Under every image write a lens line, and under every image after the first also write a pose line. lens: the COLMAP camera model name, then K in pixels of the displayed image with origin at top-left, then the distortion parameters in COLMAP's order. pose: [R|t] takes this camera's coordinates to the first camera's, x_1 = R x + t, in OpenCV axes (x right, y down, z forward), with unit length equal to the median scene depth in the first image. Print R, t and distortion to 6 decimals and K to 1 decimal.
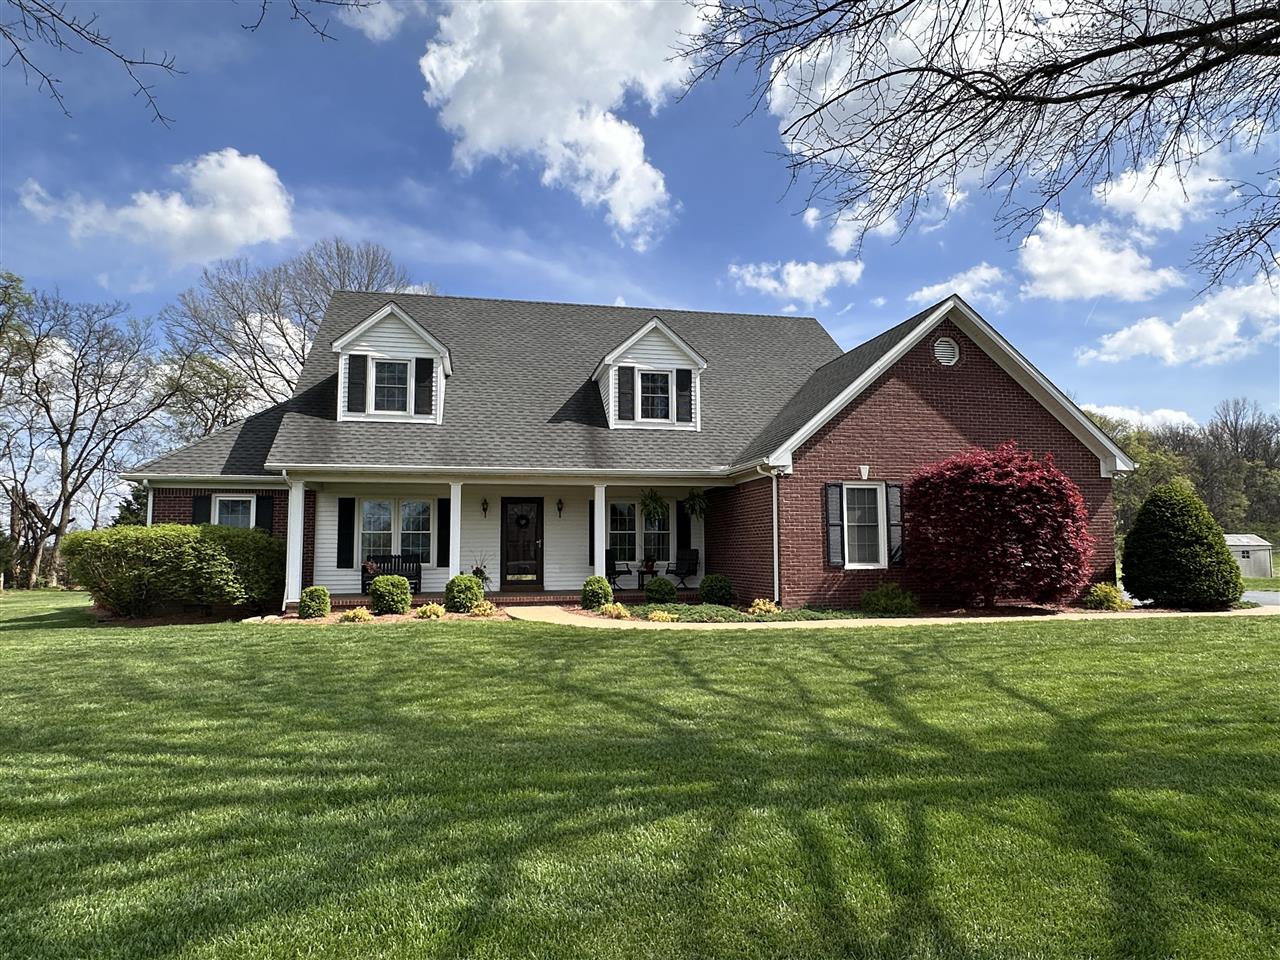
lens RADIAL K [[770.0, 0, 640.0], [0, 770.0, 480.0], [0, 0, 1]] dist [0.015662, -0.000093]
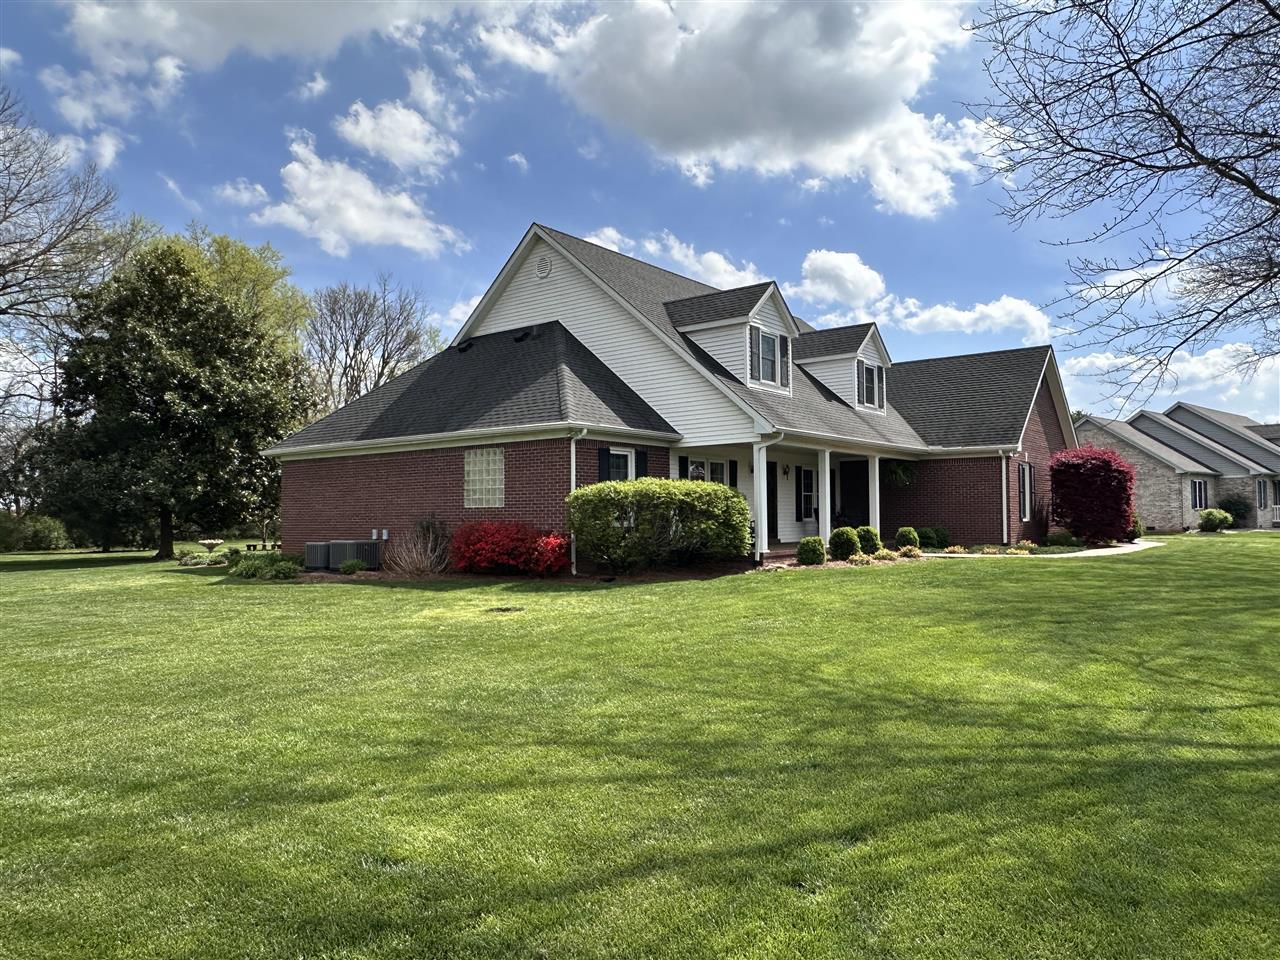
lens RADIAL K [[908.4, 0, 640.0], [0, 908.4, 480.0], [0, 0, 1]] dist [0.002074, 0.000927]
pose [[0.777185, 0.030570, 0.628529, -1.362844], [-0.055890, 0.998225, 0.020557, 0.036827], [-0.626785, -0.051105, 0.777514, 0.118471]]
